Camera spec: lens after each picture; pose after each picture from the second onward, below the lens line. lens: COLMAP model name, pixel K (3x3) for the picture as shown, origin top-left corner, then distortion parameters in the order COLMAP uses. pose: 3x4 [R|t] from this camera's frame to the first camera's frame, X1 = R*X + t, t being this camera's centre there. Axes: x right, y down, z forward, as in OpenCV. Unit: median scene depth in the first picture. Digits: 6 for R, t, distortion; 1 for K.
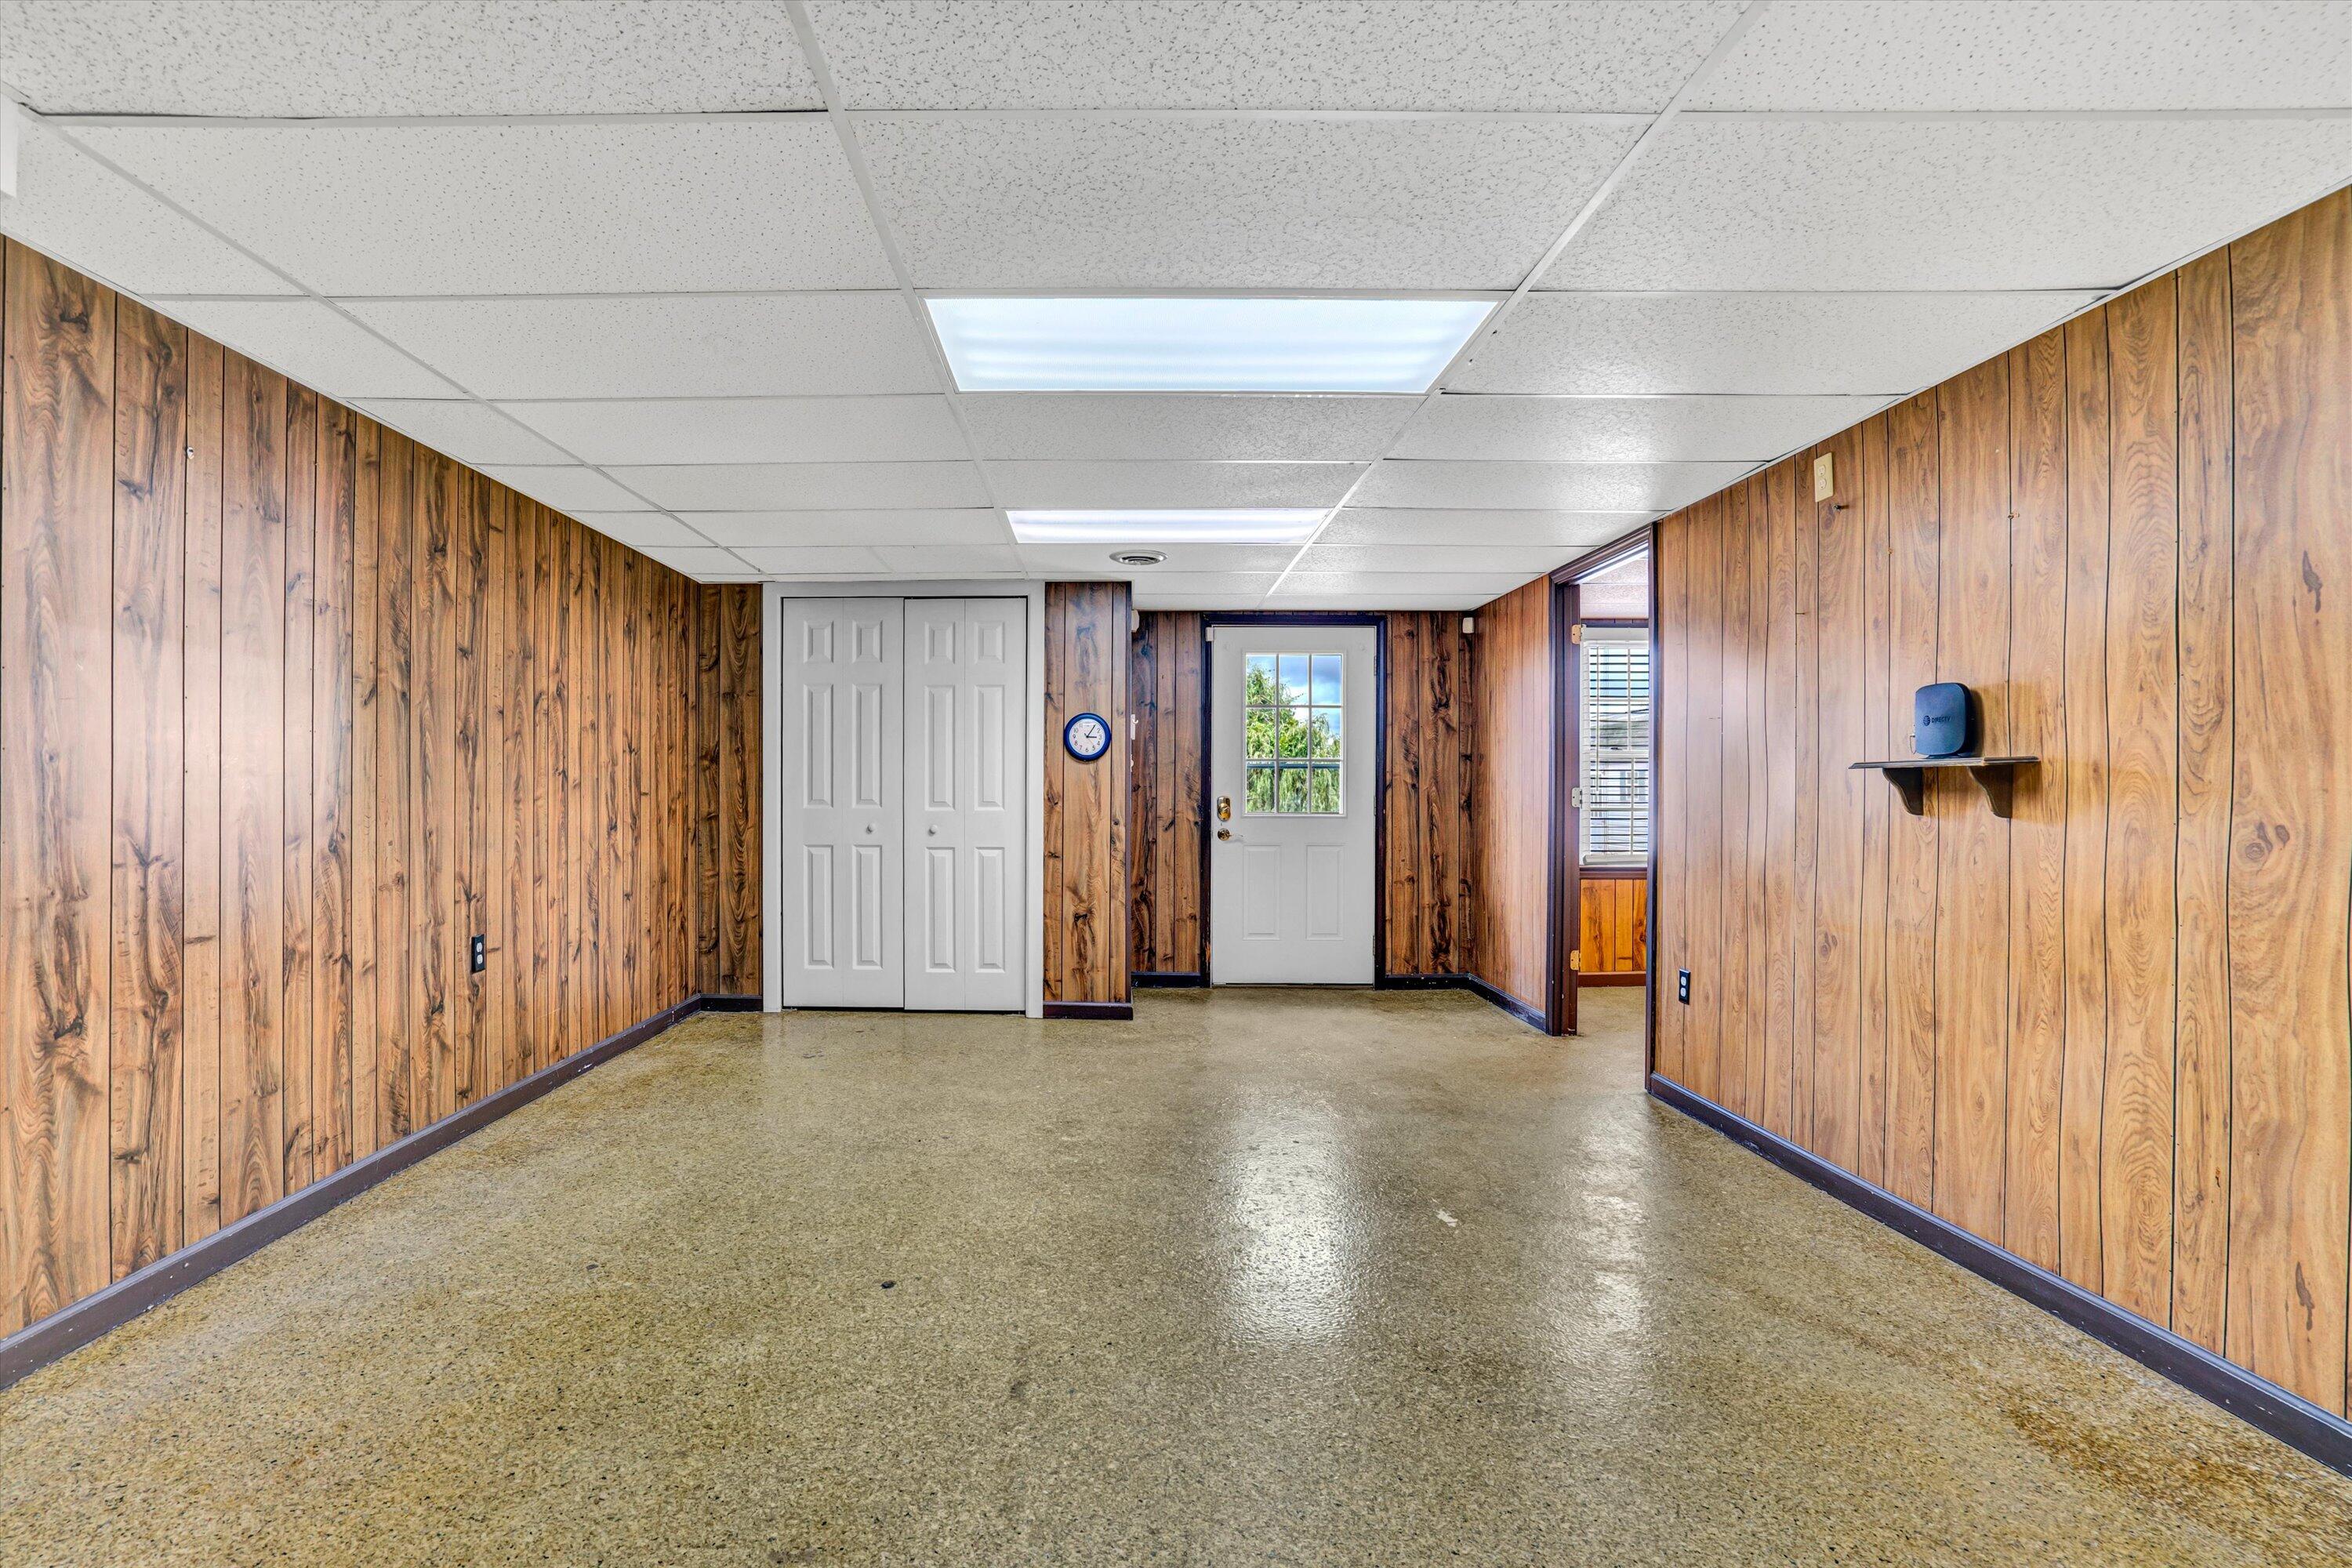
lens RADIAL K [[1203.7, 0, 1088.4], [0, 1203.7, 784.7], [0, 0, 1]] dist [0.042207, 0.000362]
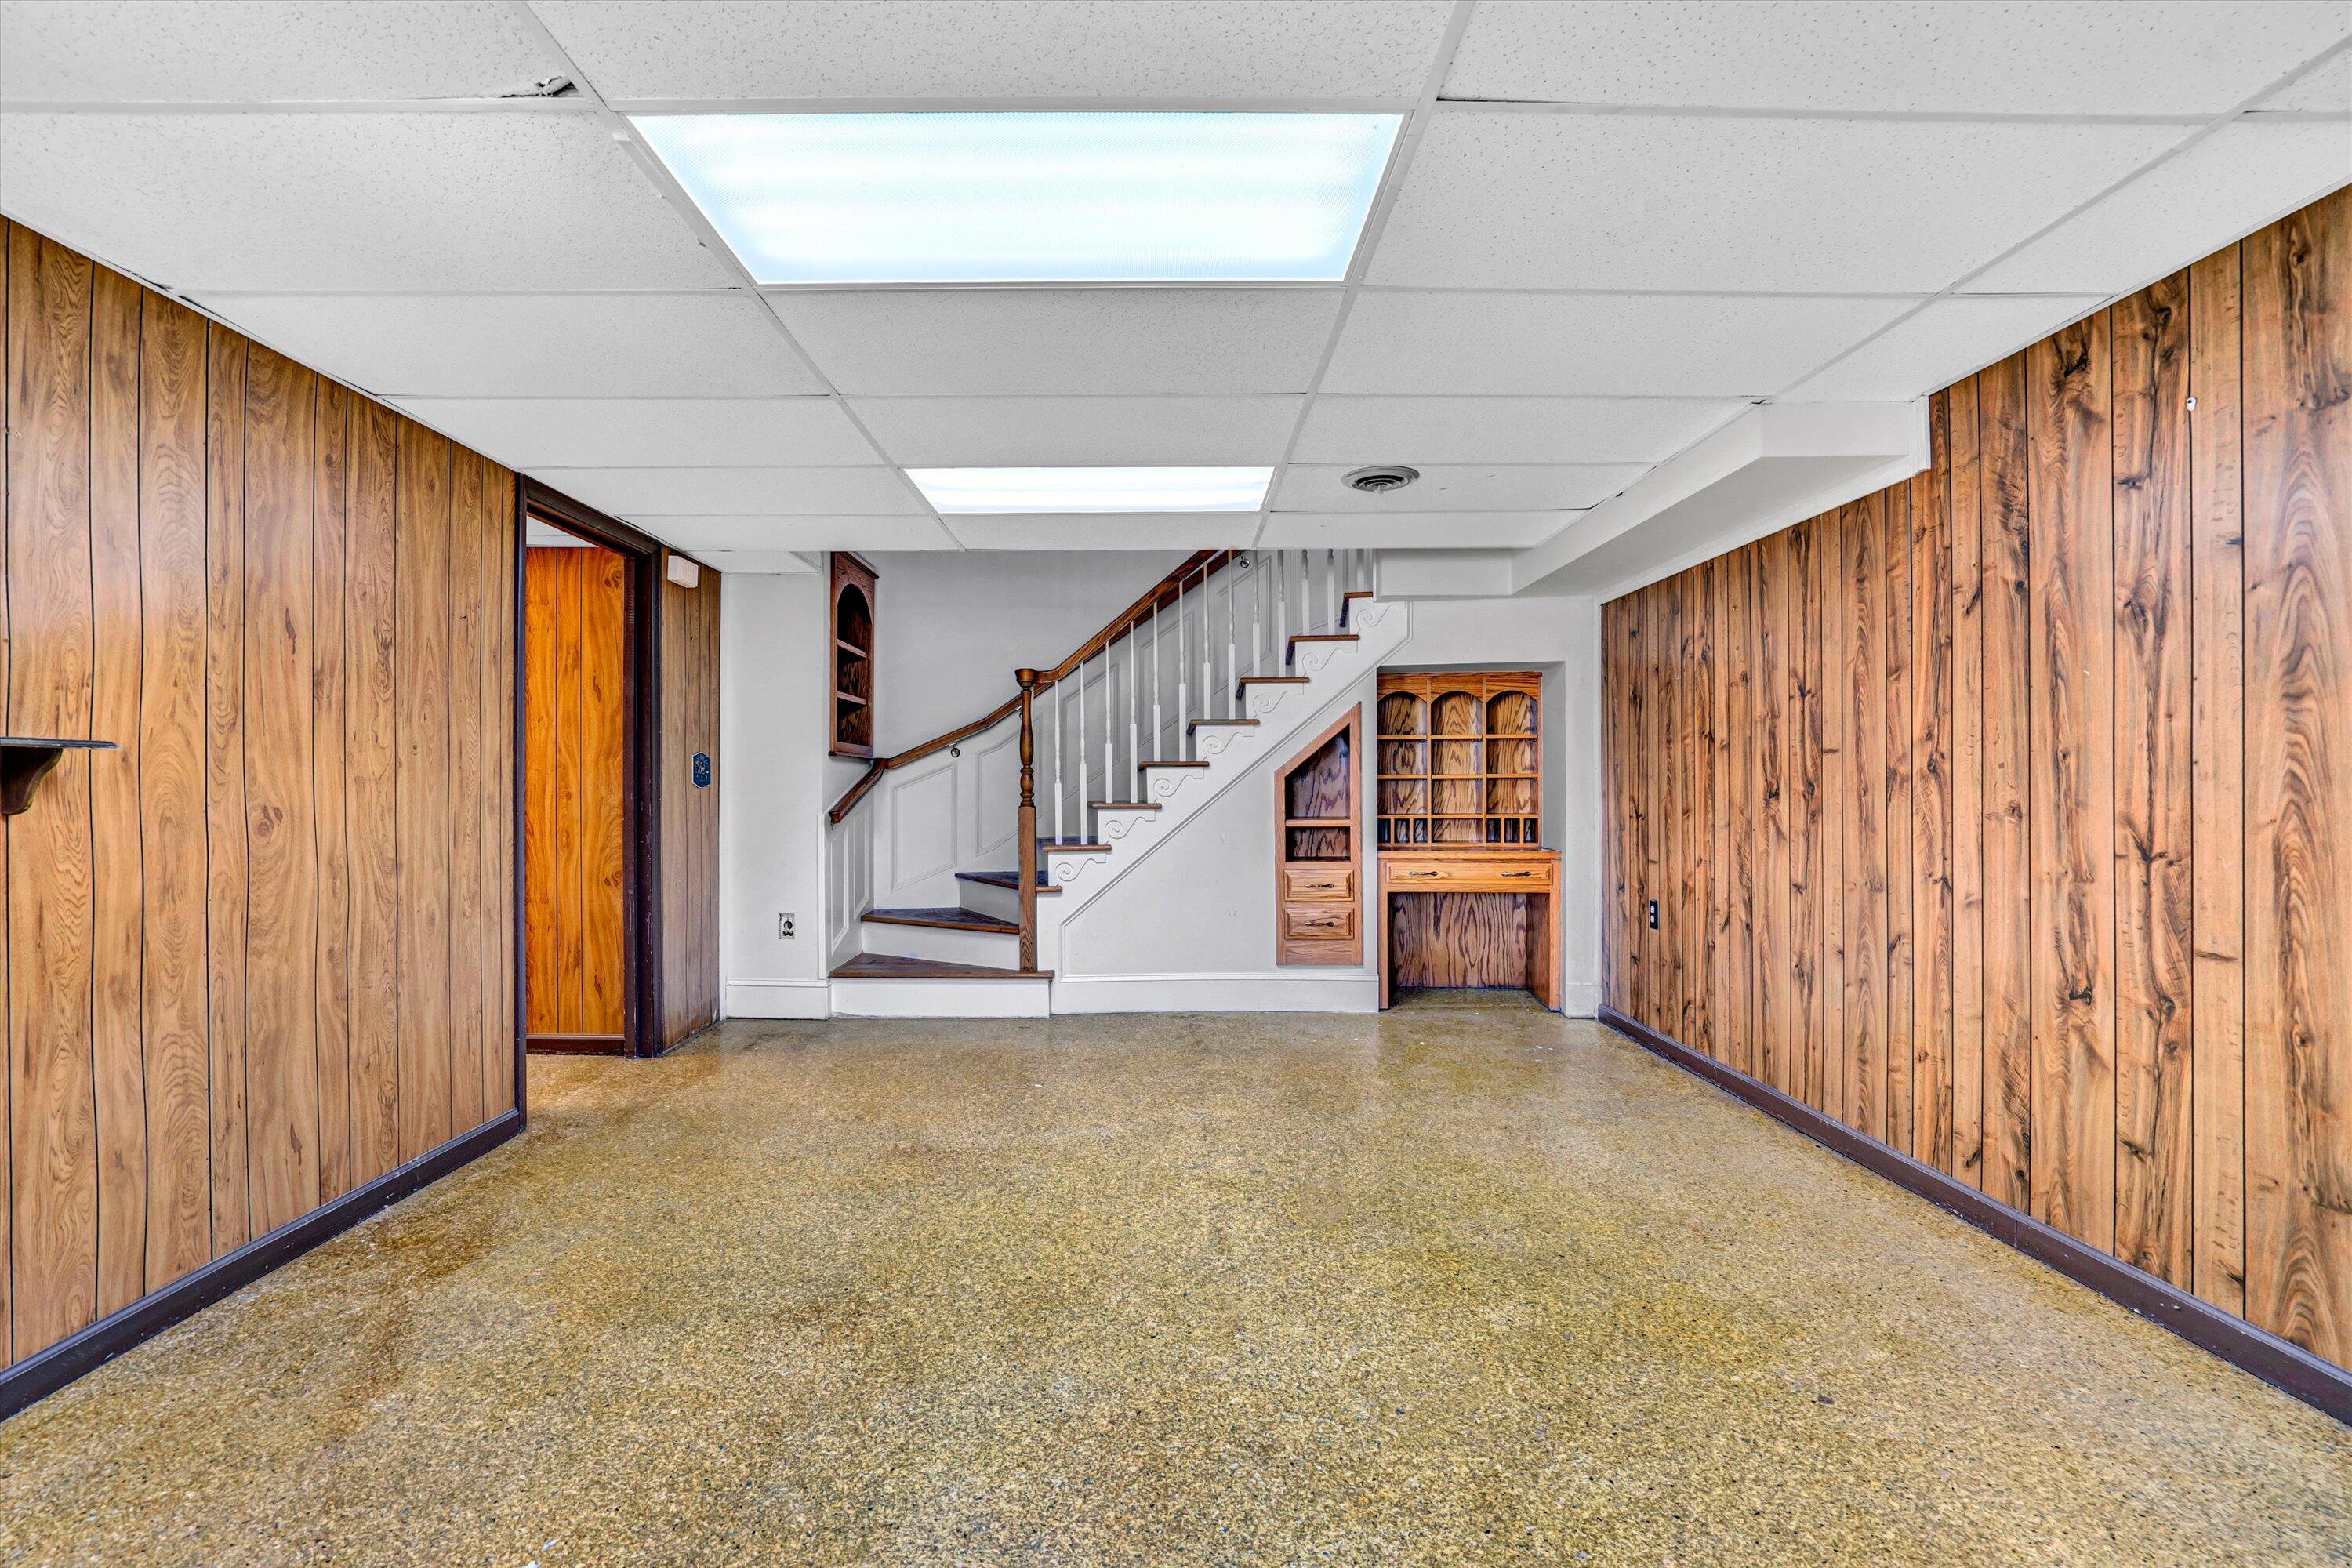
lens RADIAL K [[1203.7, 0, 1088.4], [0, 1203.7, 784.7], [0, 0, 1]] dist [0.042207, 0.000362]
pose [[-0.999177, -0.001446, 0.040533, 0.031248], [-0.001719, 0.999976, -0.006694, 0.013724], [-0.040522, -0.006758, -0.999156, 2.036229]]
